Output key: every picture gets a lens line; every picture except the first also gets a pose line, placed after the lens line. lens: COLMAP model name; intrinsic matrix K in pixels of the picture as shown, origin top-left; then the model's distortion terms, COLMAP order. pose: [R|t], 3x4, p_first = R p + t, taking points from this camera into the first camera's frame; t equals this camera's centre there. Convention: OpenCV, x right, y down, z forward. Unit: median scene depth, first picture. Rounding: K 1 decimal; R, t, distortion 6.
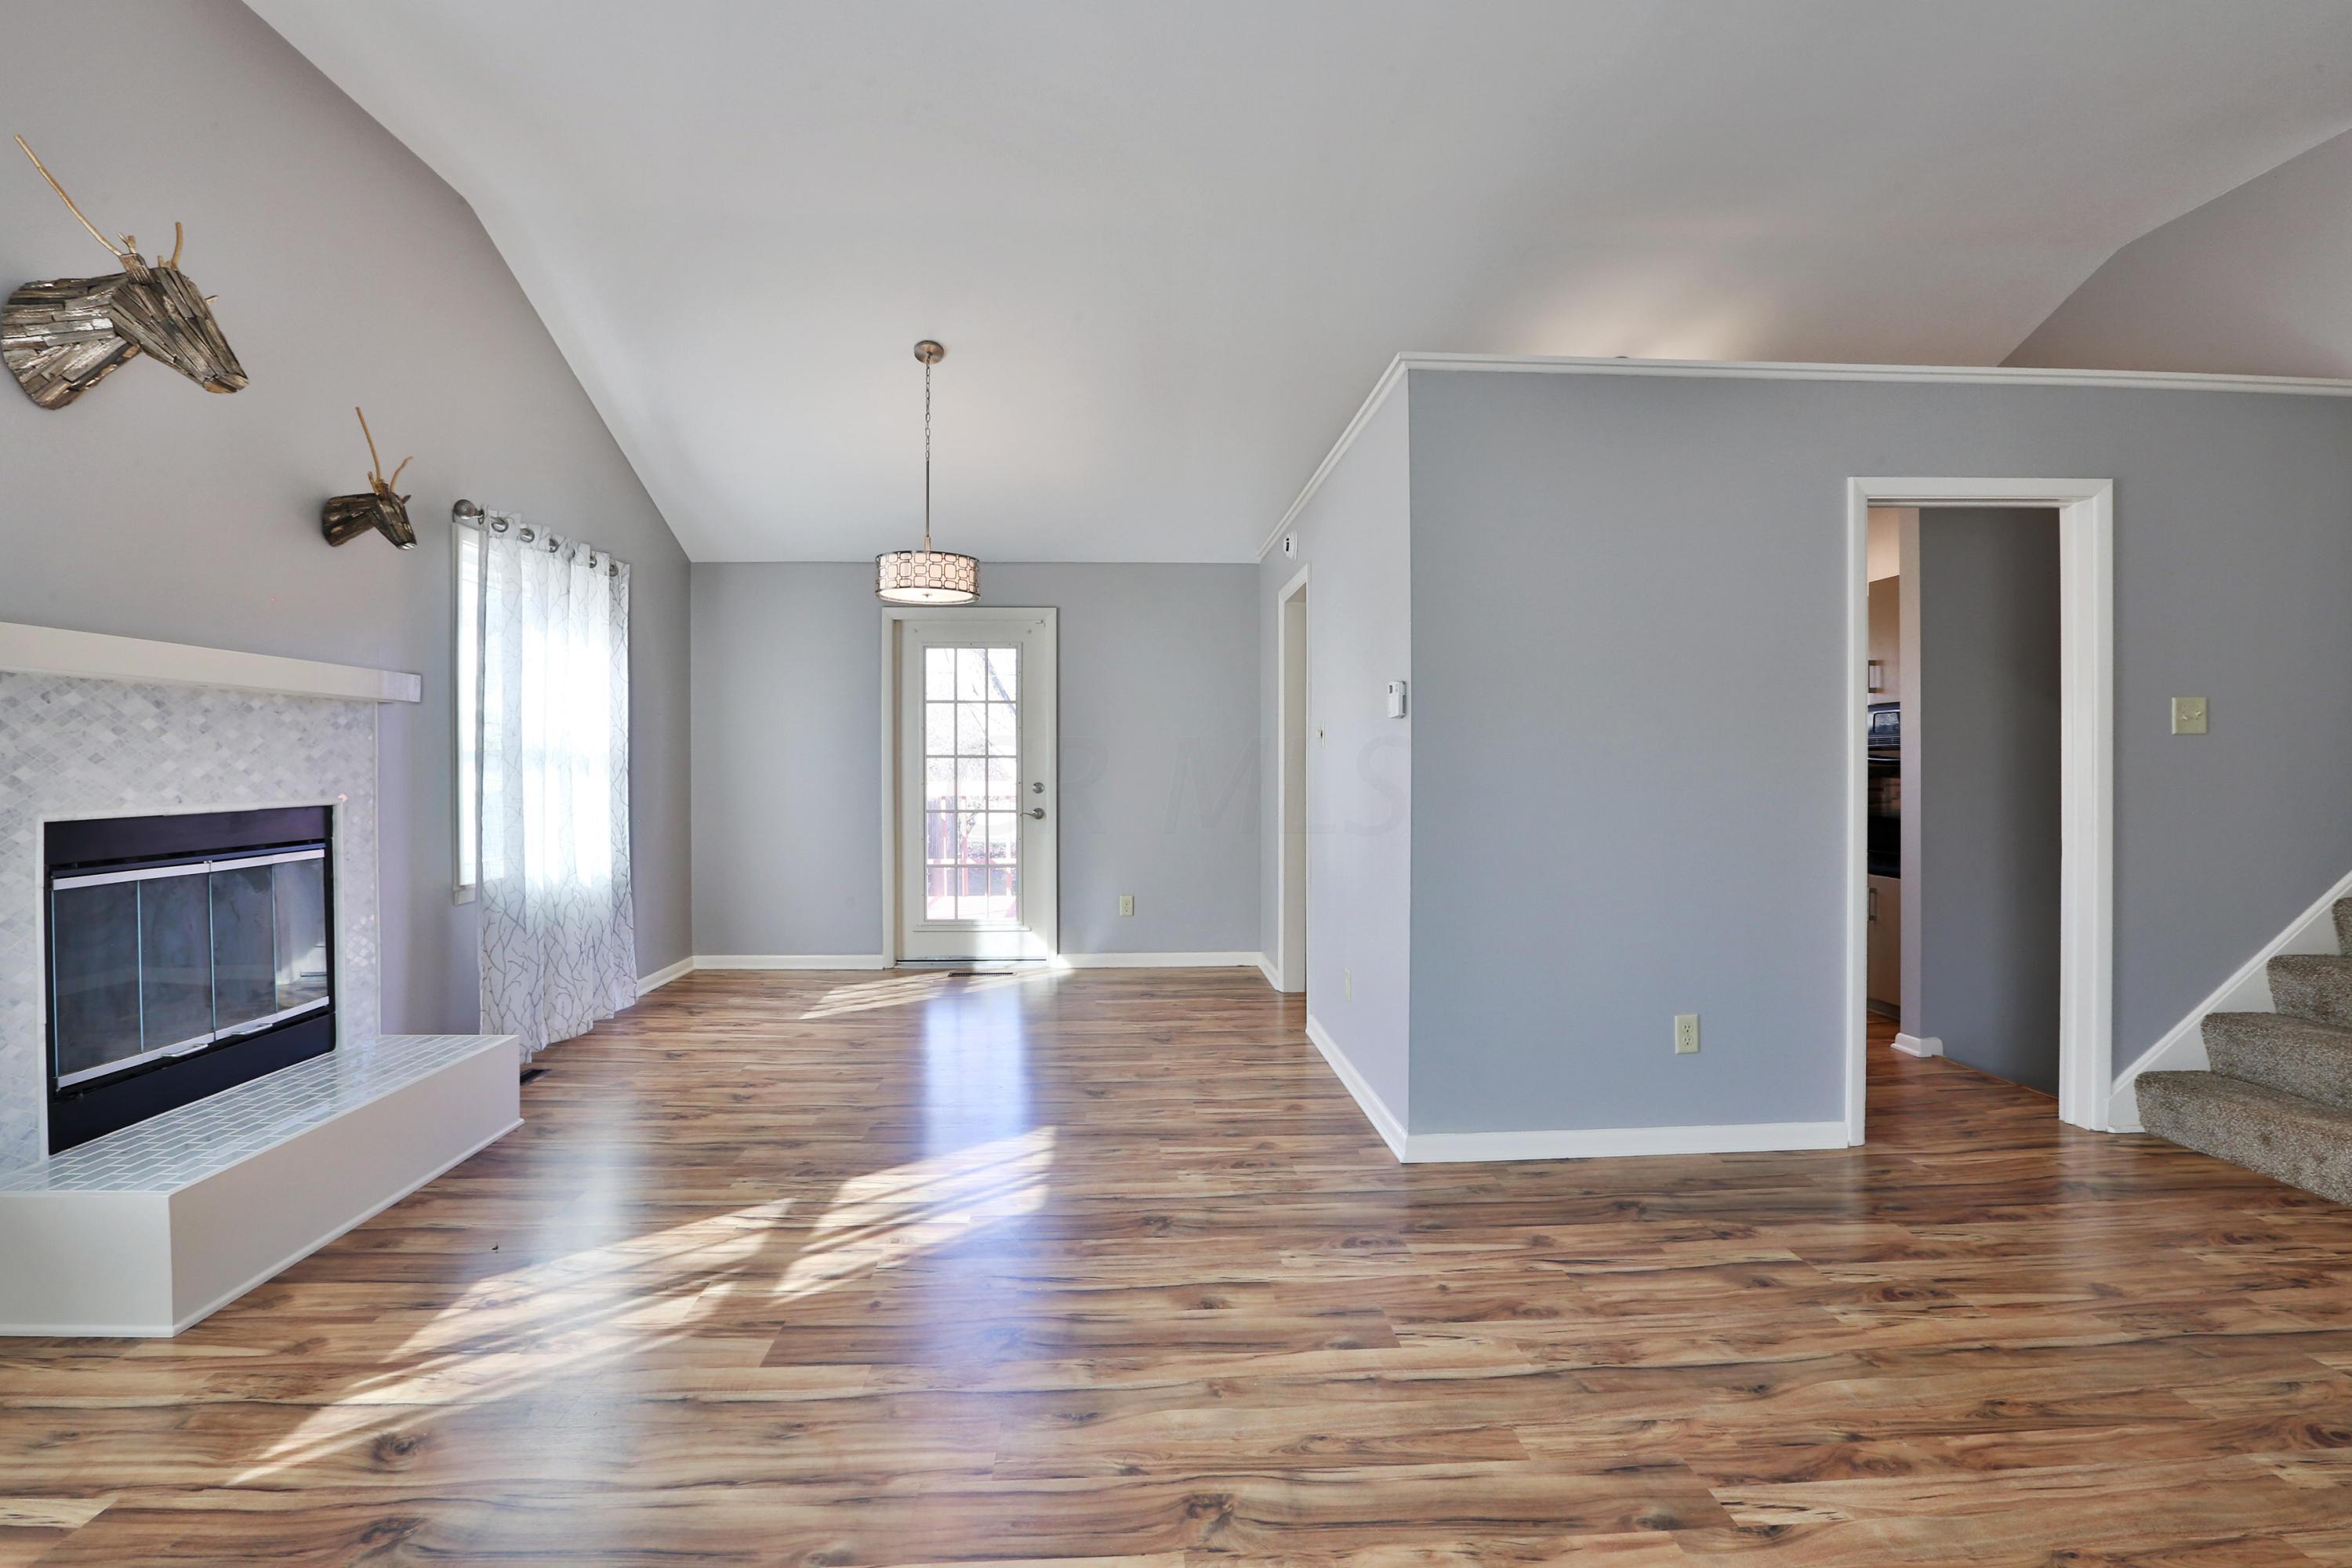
lens RADIAL K [[1122.8, 0, 1172.1], [0, 1122.8, 771.7], [0, 0, 1]] dist [-0.053732, 0.018043]
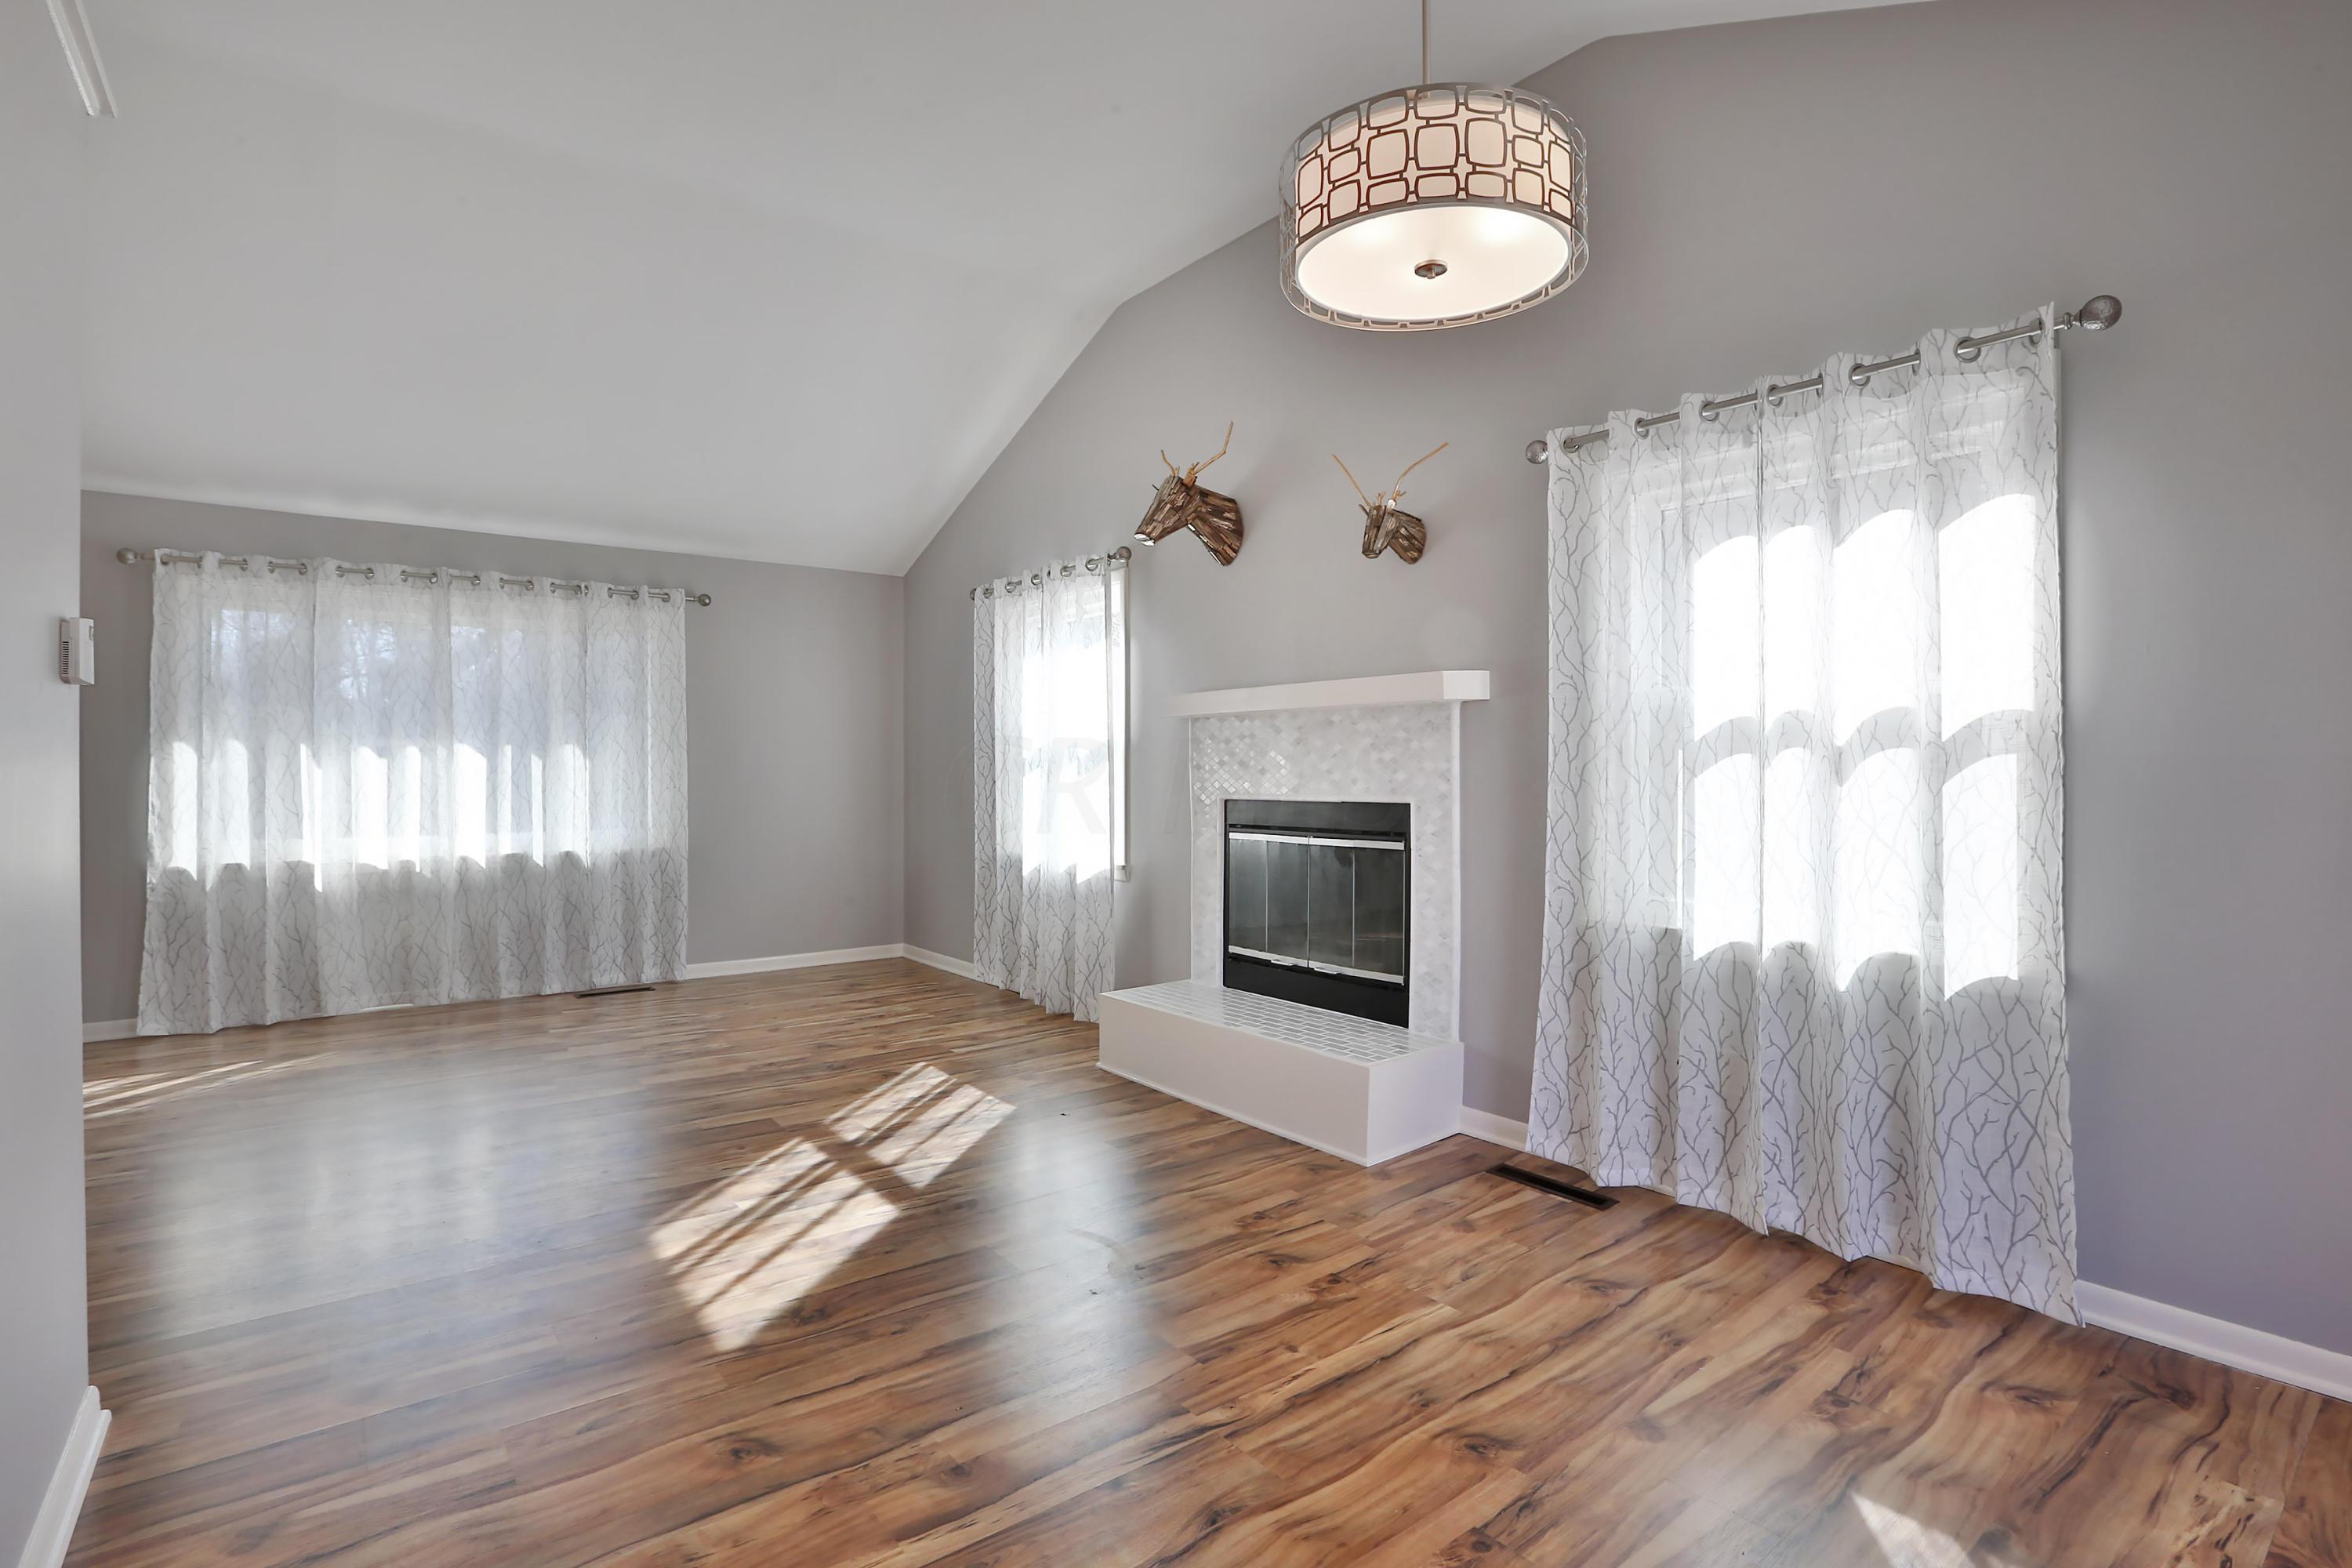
lens RADIAL K [[1122.8, 0, 1172.1], [0, 1122.8, 771.7], [0, 0, 1]] dist [-0.053732, 0.018043]
pose [[-0.822652, 0.003906, -0.568531, 0.061286], [-0.000452, 0.999972, 0.007524, -0.009389], [0.568544, 0.006447, -0.822627, 1.887360]]
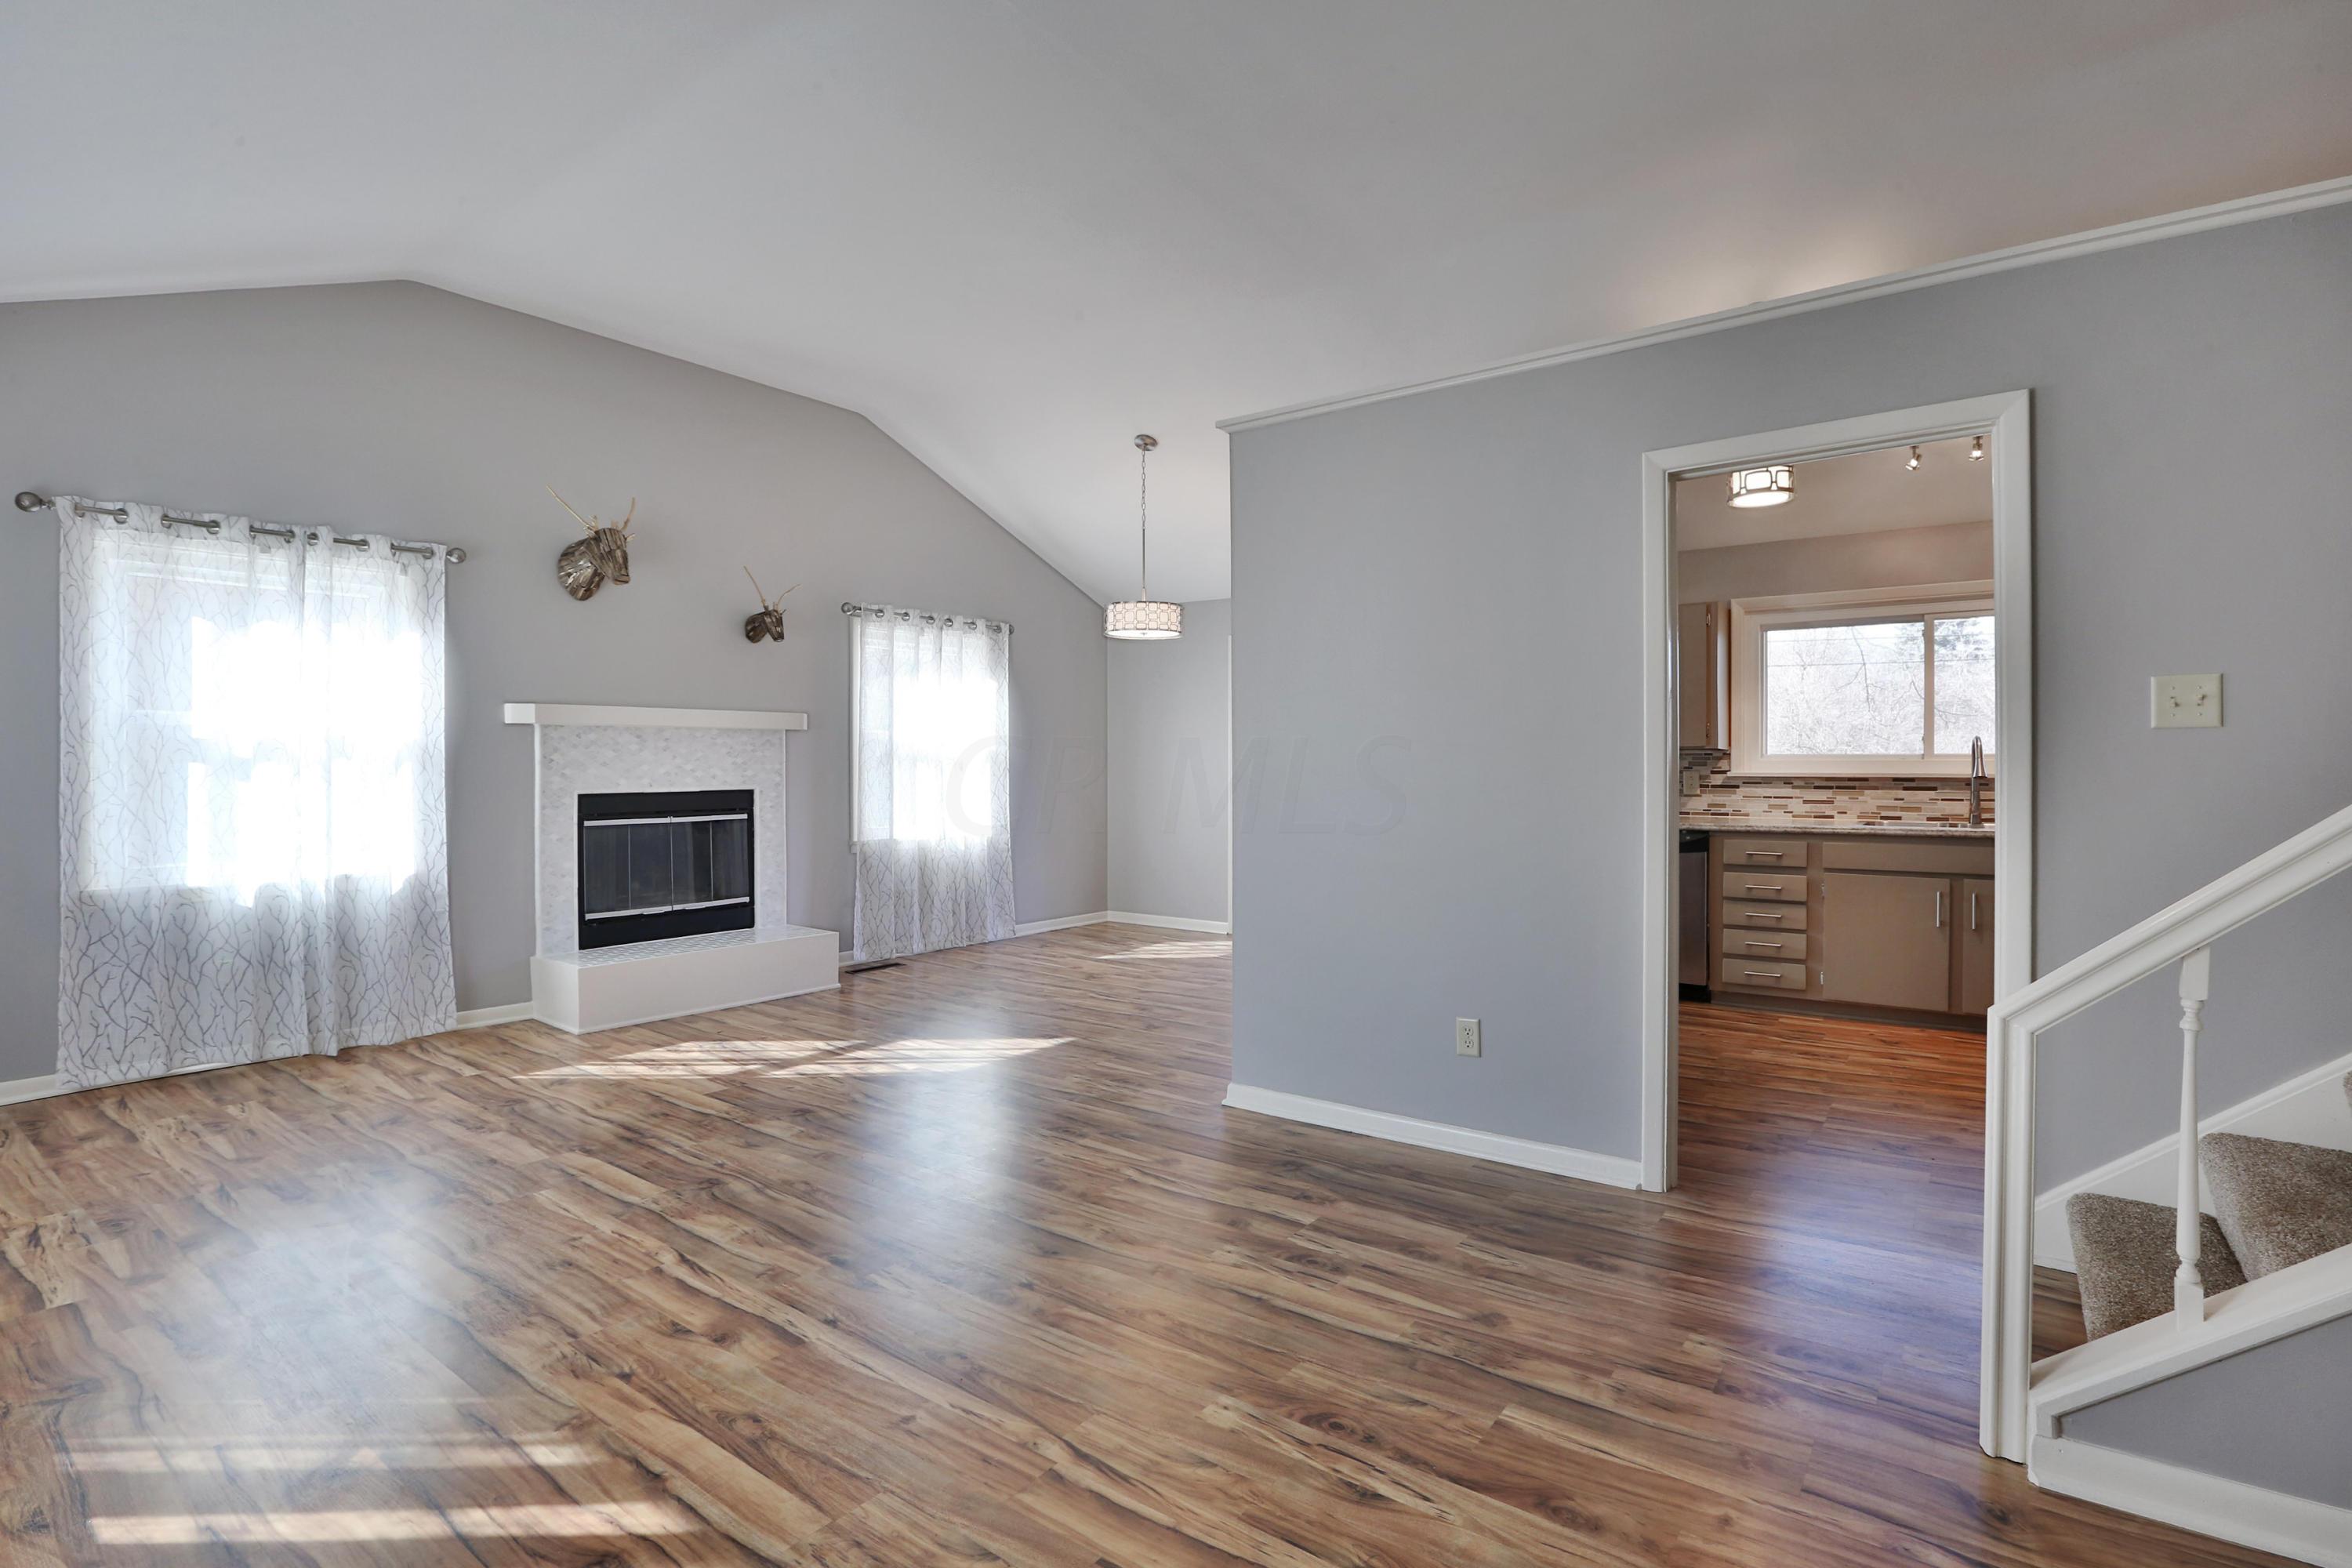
lens RADIAL K [[1122.8, 0, 1172.1], [0, 1122.8, 771.7], [0, 0, 1]] dist [-0.053732, 0.018043]
pose [[0.768053, 0.004674, -0.640369, 0.962361], [-0.003500, 0.999989, 0.003101, -0.006540], [0.640376, -0.000140, 0.768061, 0.052168]]
